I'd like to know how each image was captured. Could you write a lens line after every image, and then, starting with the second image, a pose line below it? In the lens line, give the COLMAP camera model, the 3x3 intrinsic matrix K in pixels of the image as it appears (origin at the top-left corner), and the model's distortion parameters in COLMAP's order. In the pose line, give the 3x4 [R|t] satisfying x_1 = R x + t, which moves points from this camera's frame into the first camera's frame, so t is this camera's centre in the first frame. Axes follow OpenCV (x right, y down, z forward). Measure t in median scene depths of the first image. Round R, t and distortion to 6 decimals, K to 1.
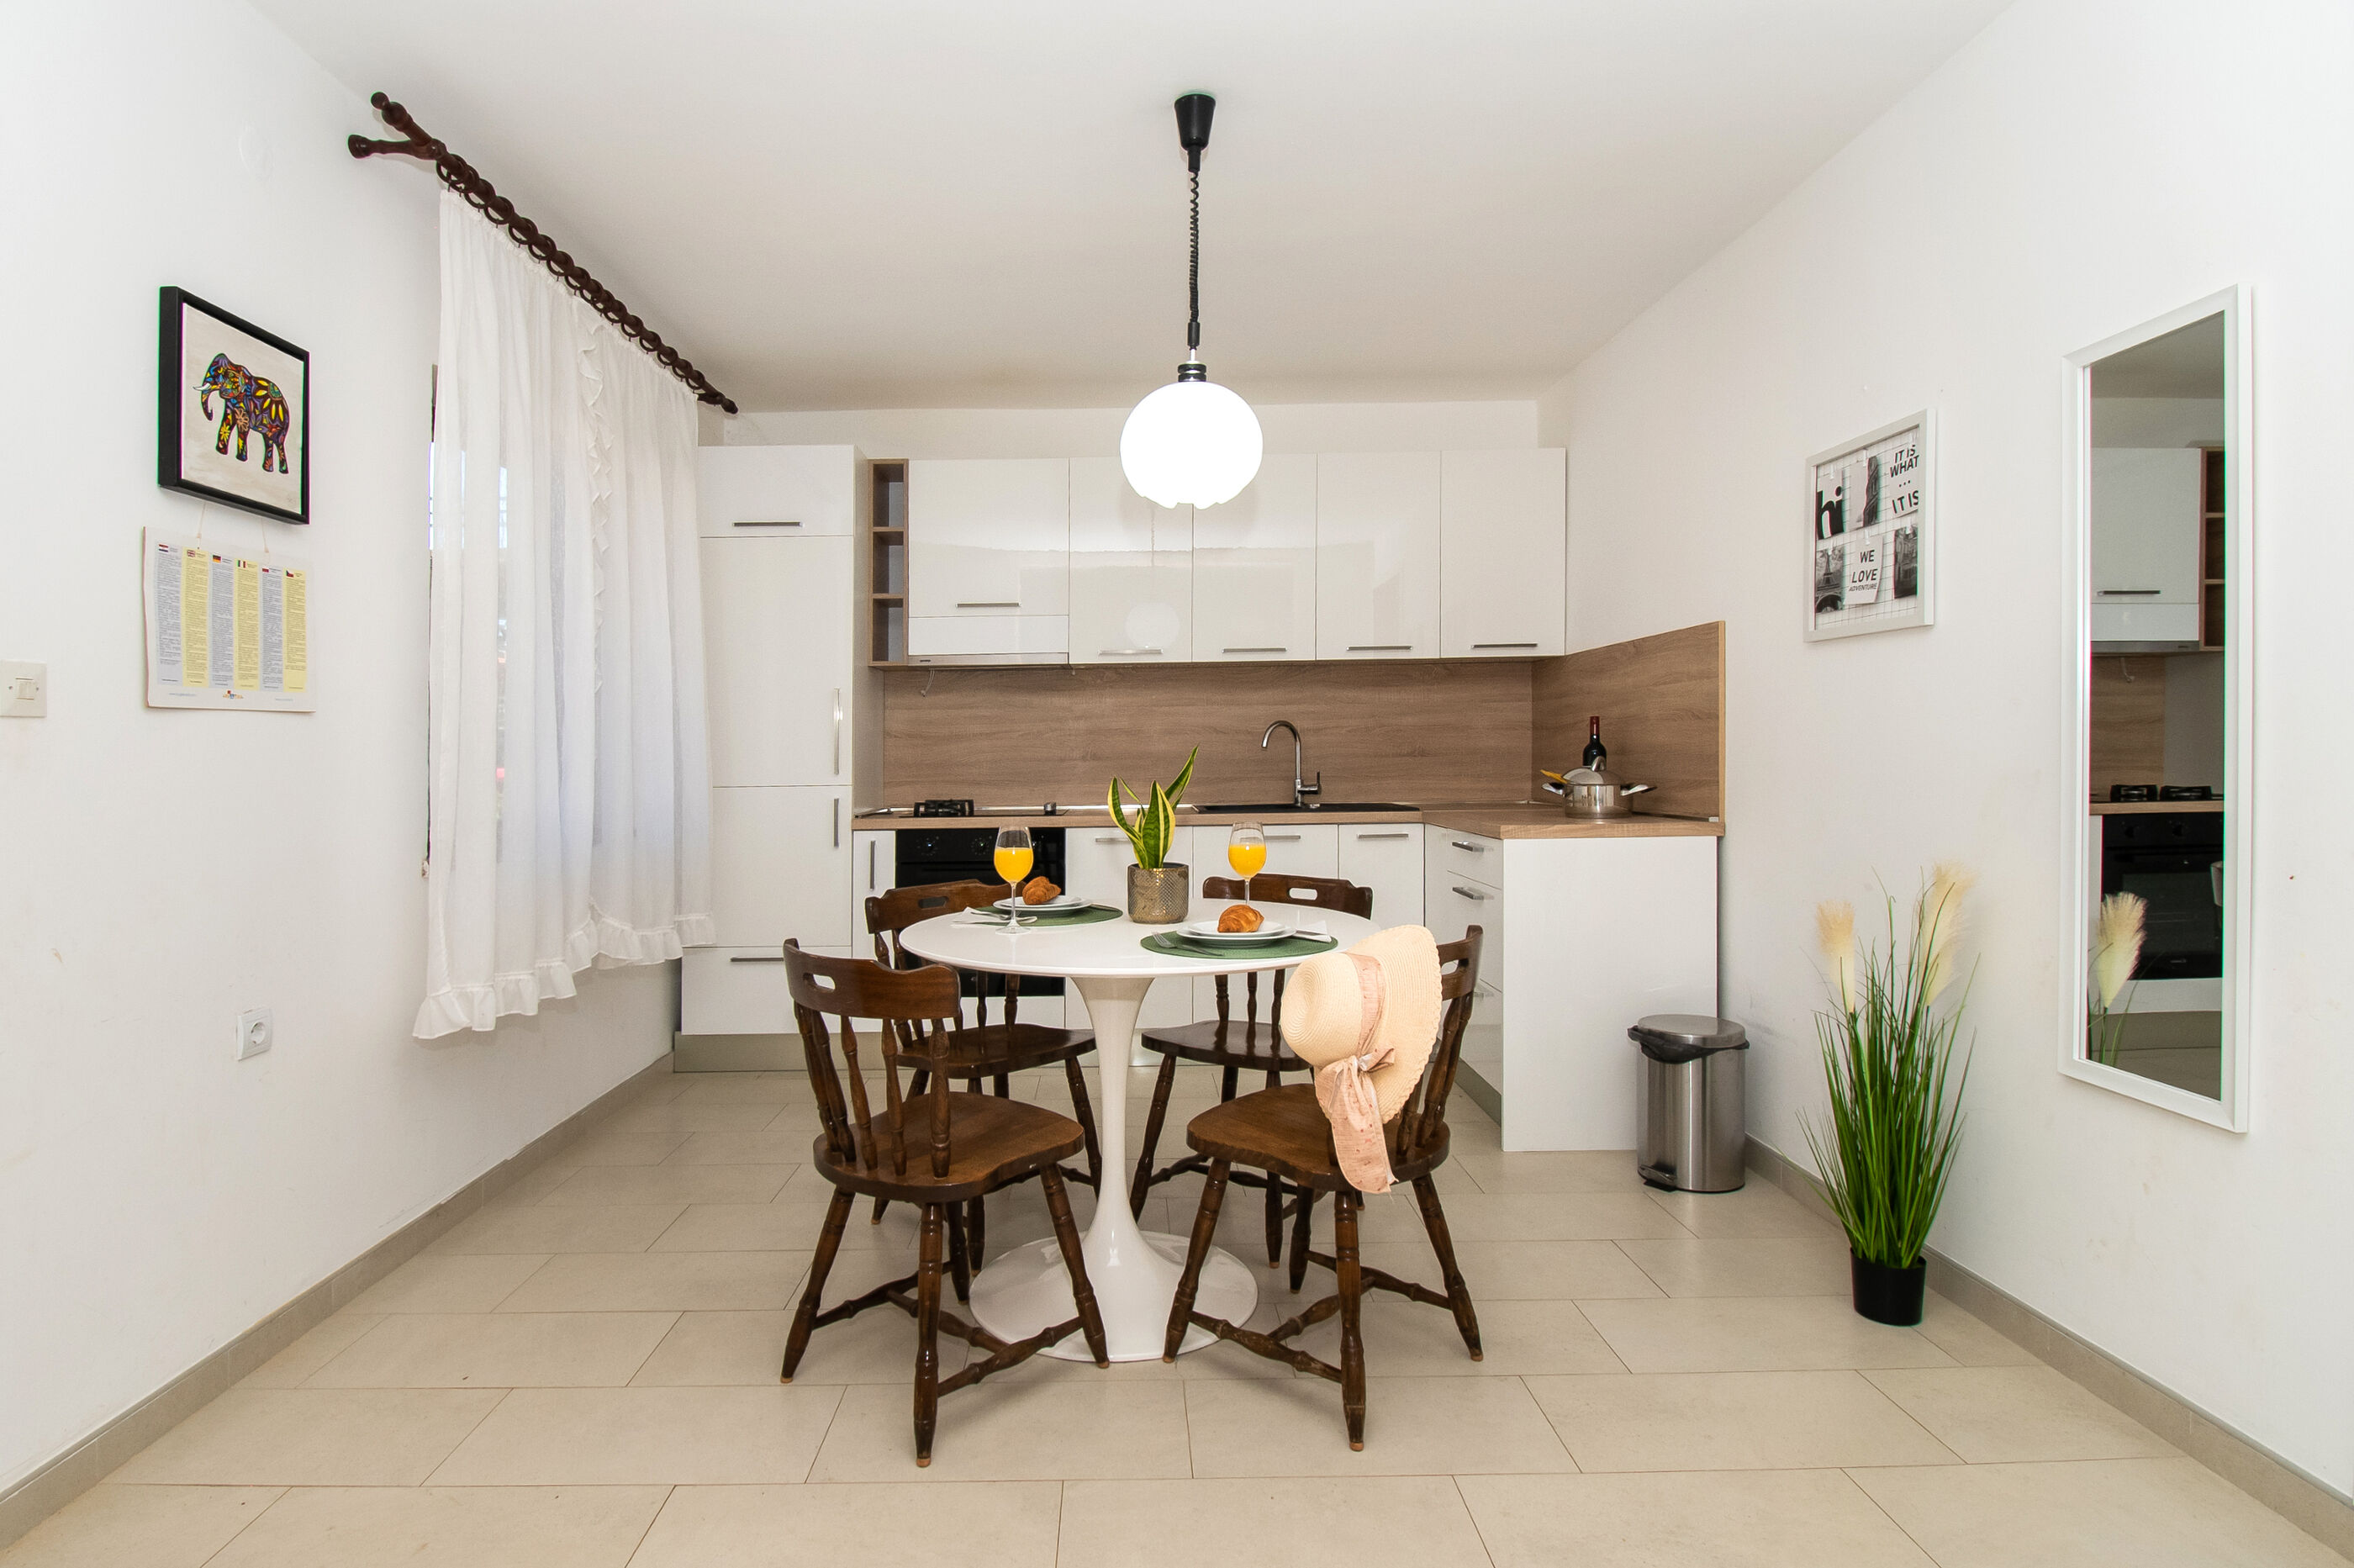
lens RADIAL K [[1229.6, 0, 1166.0], [0, 1229.6, 747.6], [0, 0, 1]] dist [-0.014071, -0.000555]
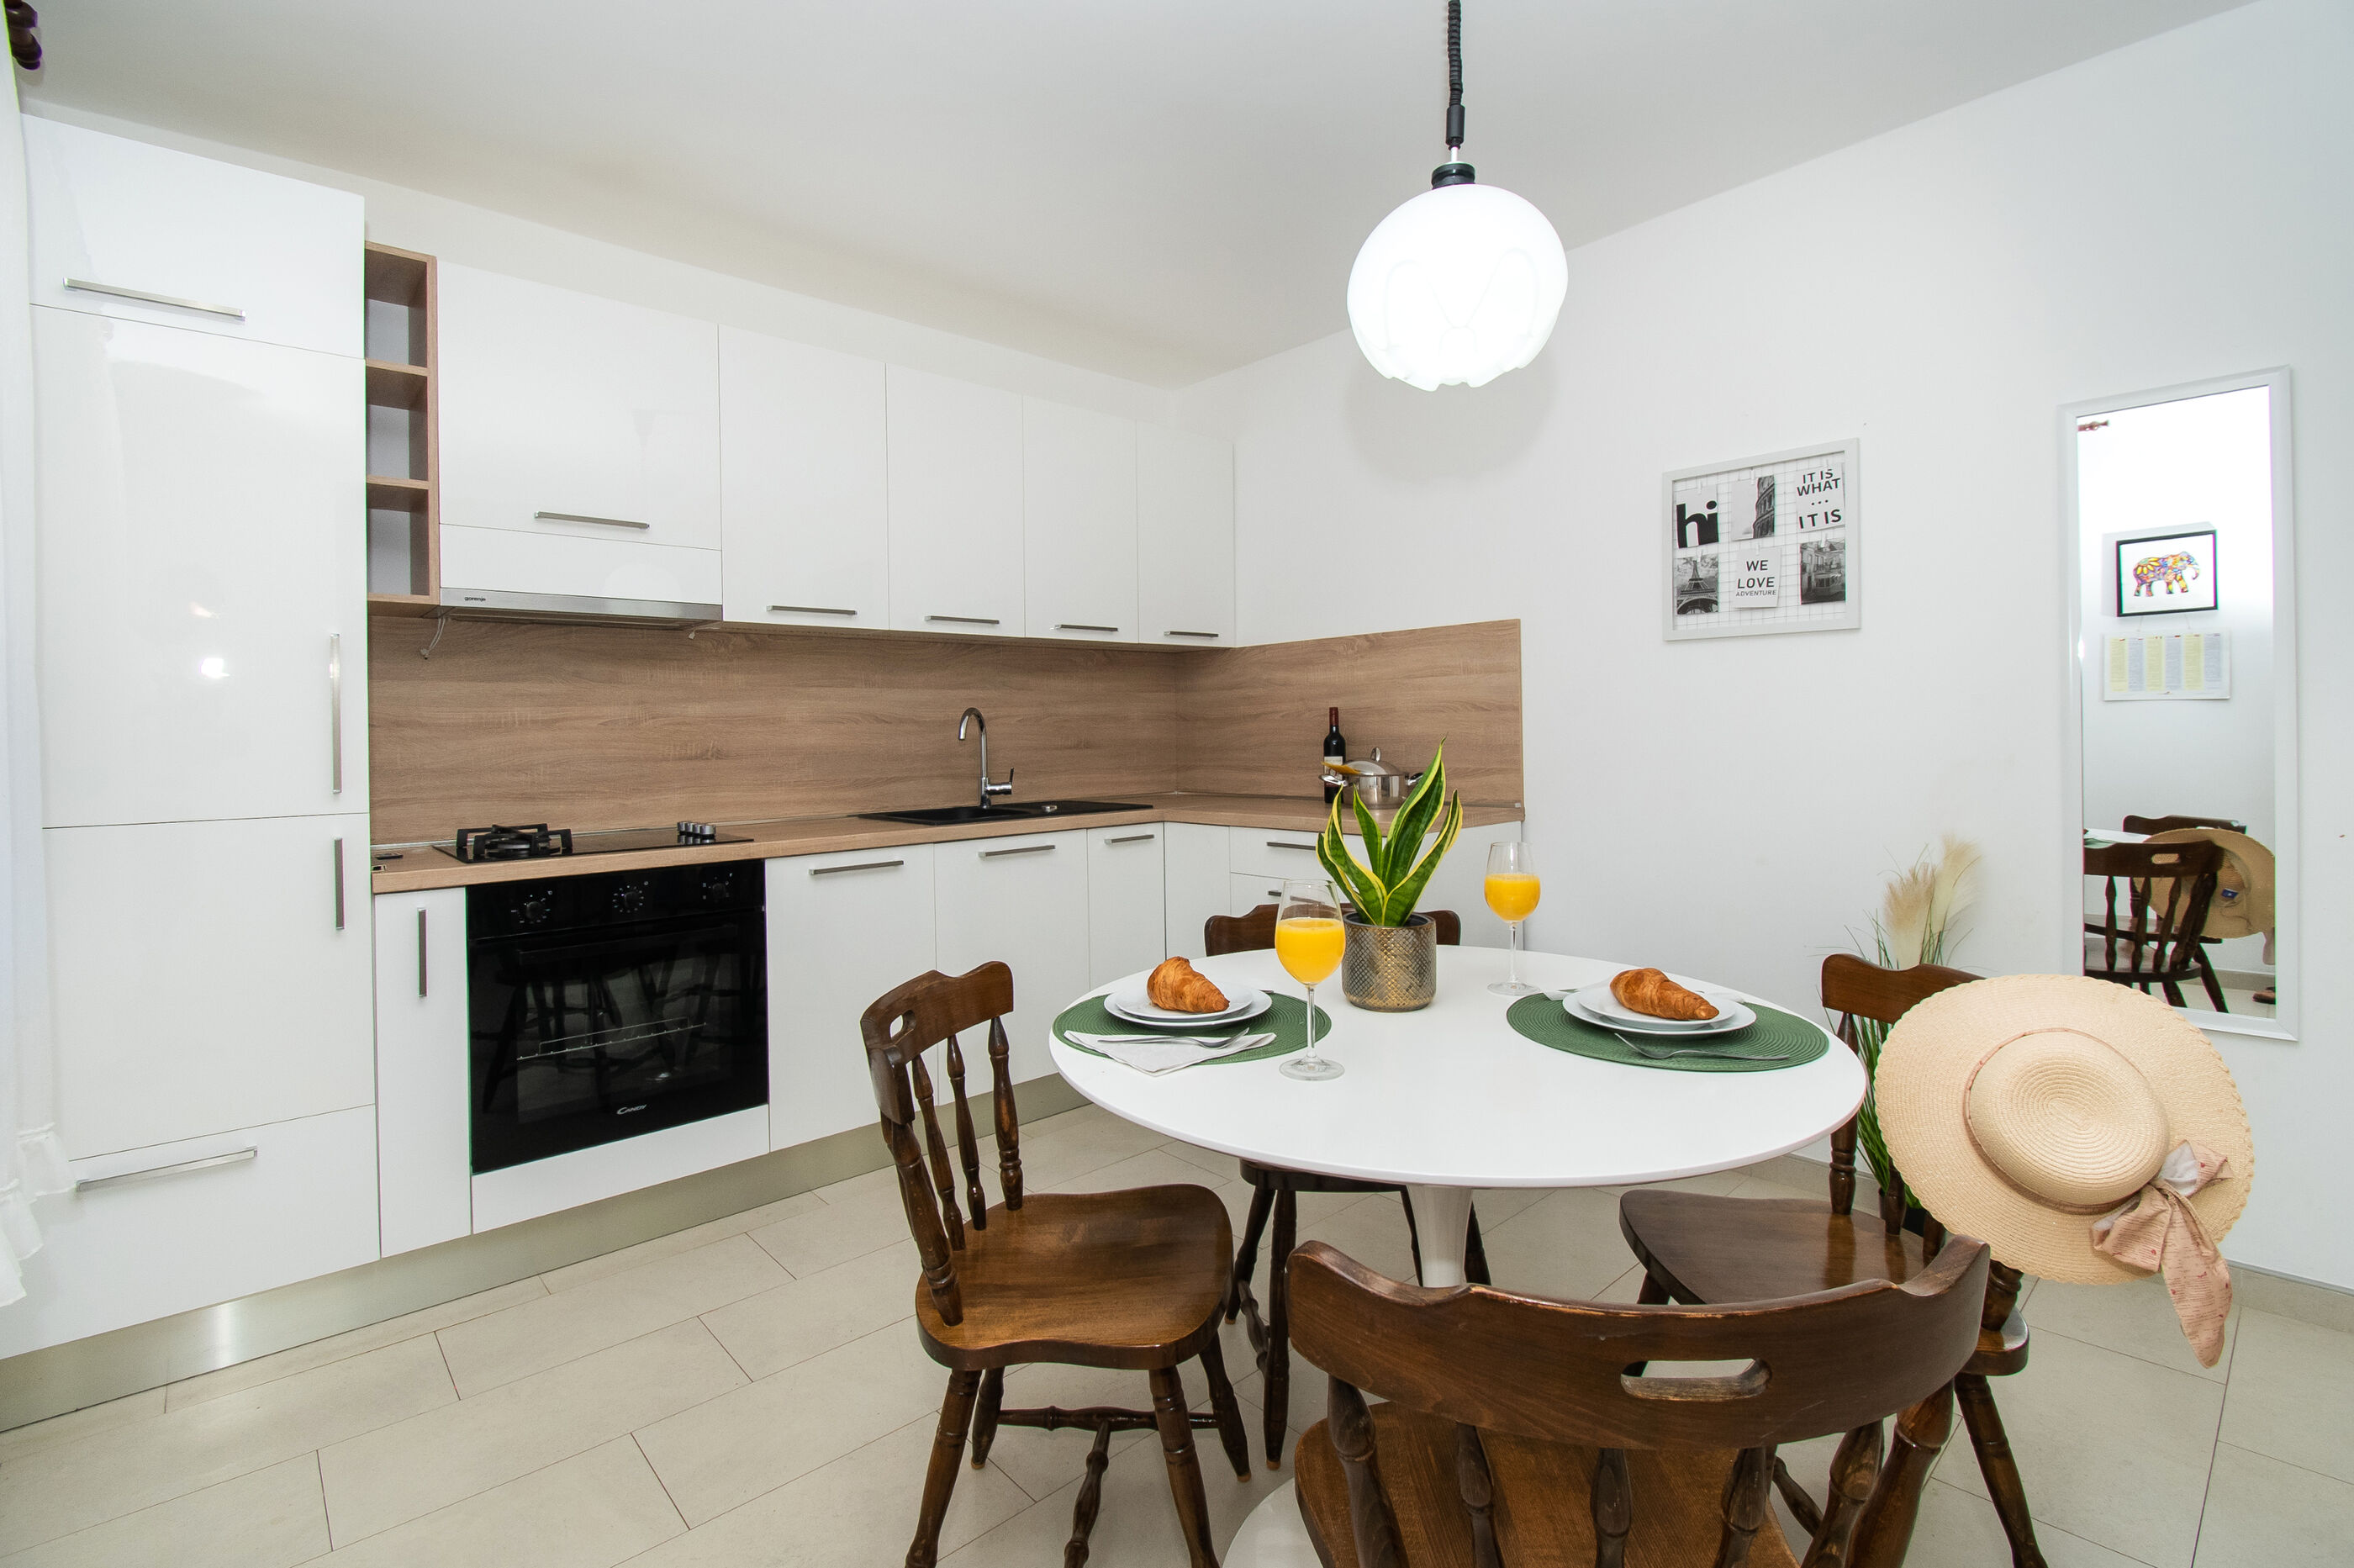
lens RADIAL K [[1034.0, 0, 1176.7], [0, 1034.0, 738.8], [0, 0, 1]] dist [0.020638, -0.000316]
pose [[0.751438, -0.004920, 0.659785, -0.394720], [0.005001, 0.999986, 0.001761, -0.002097], [-0.659784, 0.001976, 0.751453, 0.551177]]
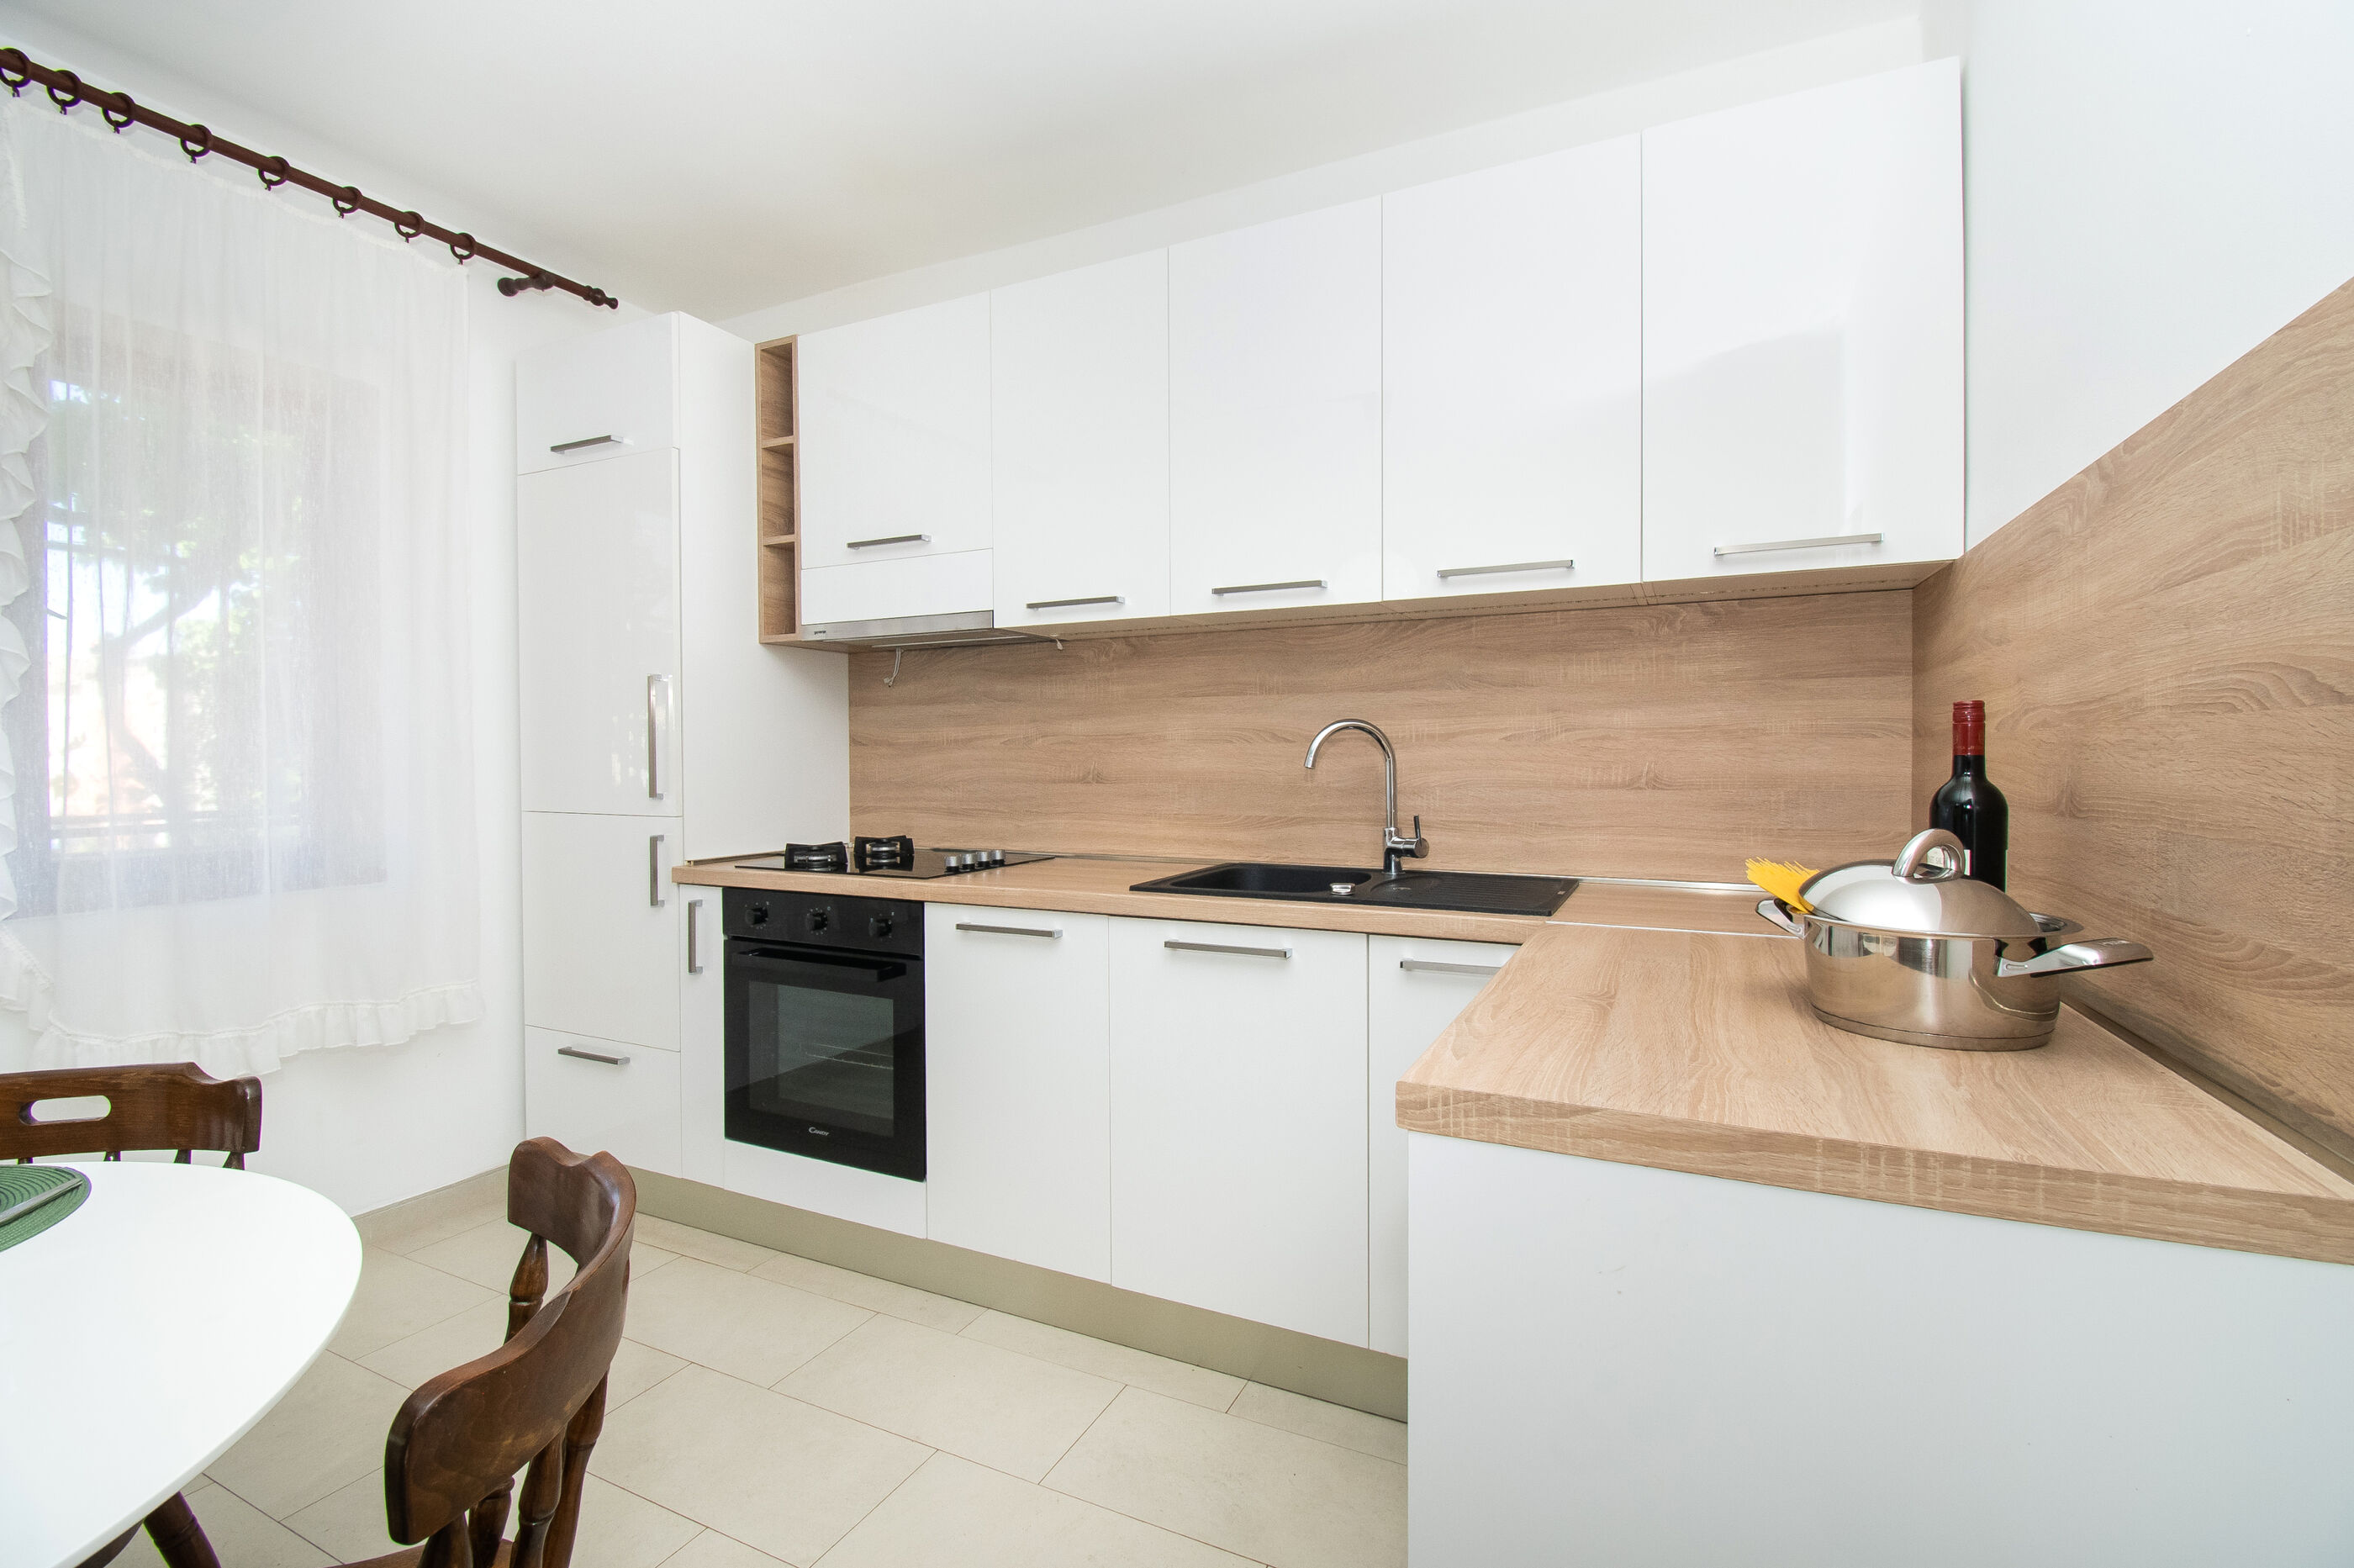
lens RADIAL K [[1069.2, 0, 1198.3], [0, 1069.2, 772.5], [0, 0, 1]] dist [0.001811, -0.000219]
pose [[0.896951, 0.017736, -0.441773, 0.358242], [-0.006452, 0.999614, 0.027033, -0.015905], [0.442082, -0.021397, 0.896719, 0.800704]]
